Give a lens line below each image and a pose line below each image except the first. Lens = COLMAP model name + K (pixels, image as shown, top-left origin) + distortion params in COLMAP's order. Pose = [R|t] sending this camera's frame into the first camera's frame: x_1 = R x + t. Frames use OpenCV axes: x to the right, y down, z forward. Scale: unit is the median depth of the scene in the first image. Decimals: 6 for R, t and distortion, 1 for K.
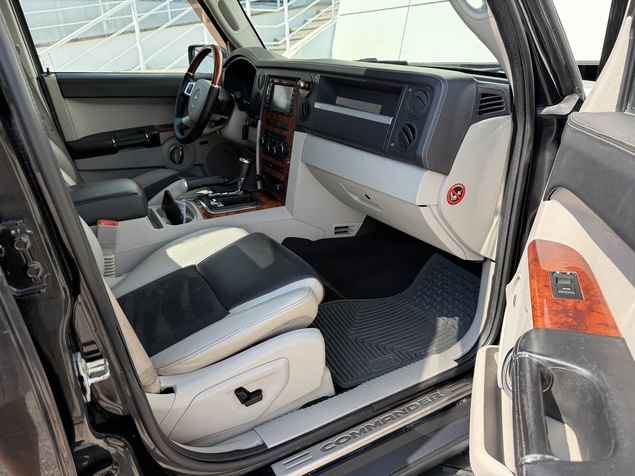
lens RADIAL K [[442.3, 0, 317.5], [0, 442.3, 238.0], [0, 0, 1]] dist [0.084094, -0.152359]
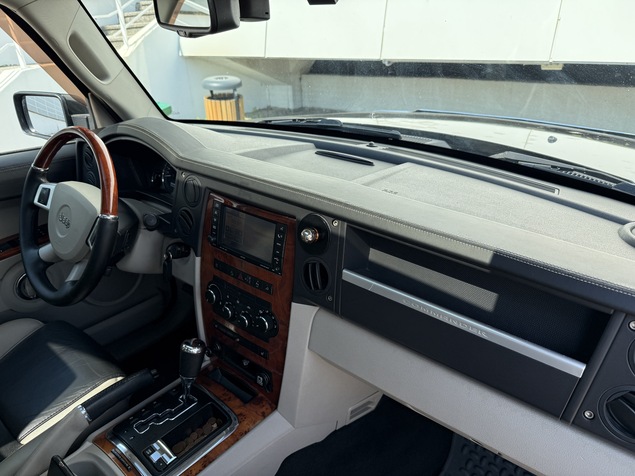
lens RADIAL K [[442.3, 0, 317.5], [0, 442.3, 238.0], [0, 0, 1]] dist [0.084094, -0.152359]
pose [[0.940339, -0.154490, 0.303142, -0.138706], [0.138555, 0.987622, 0.073524, -0.276707], [-0.310748, -0.027136, 0.950105, 0.347235]]
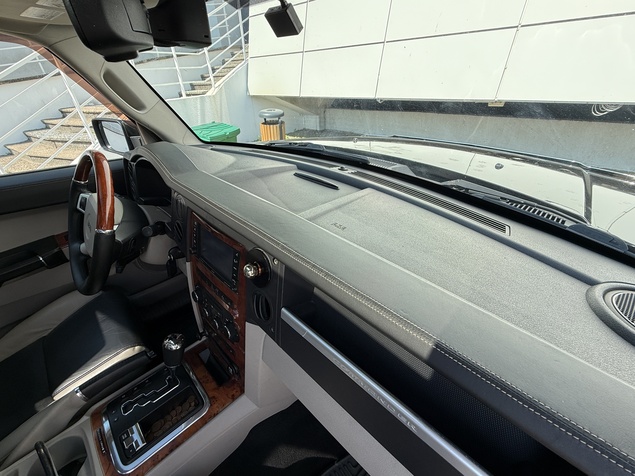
lens RADIAL K [[262.8, 0, 316.3], [0, 262.8, 234.9], [0, 0, 1]] dist [0.001128, 0.000075]
pose [[0.965907, -0.139935, 0.217812, -0.015383], [0.106065, 0.981380, 0.160138, -0.314607], [-0.236166, -0.131576, 0.962763, 0.489015]]
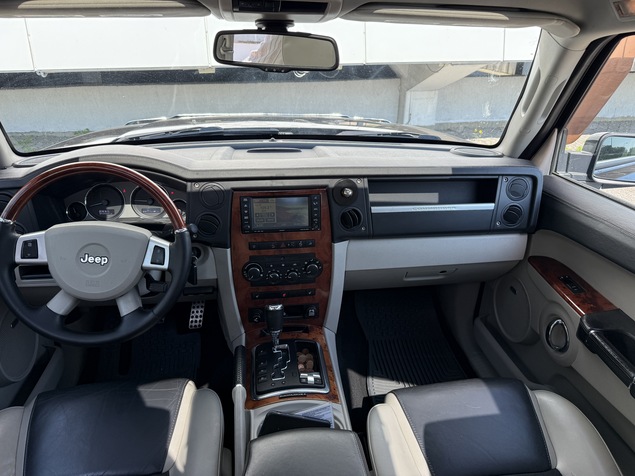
lens RADIAL K [[442.3, 0, 317.5], [0, 442.3, 238.0], [0, 0, 1]] dist [0.084094, -0.152359]
pose [[0.366081, -0.386306, 0.846612, -0.595870], [0.333697, 0.903756, 0.268088, -0.375466], [-0.868695, 0.184370, 0.459757, 0.488066]]
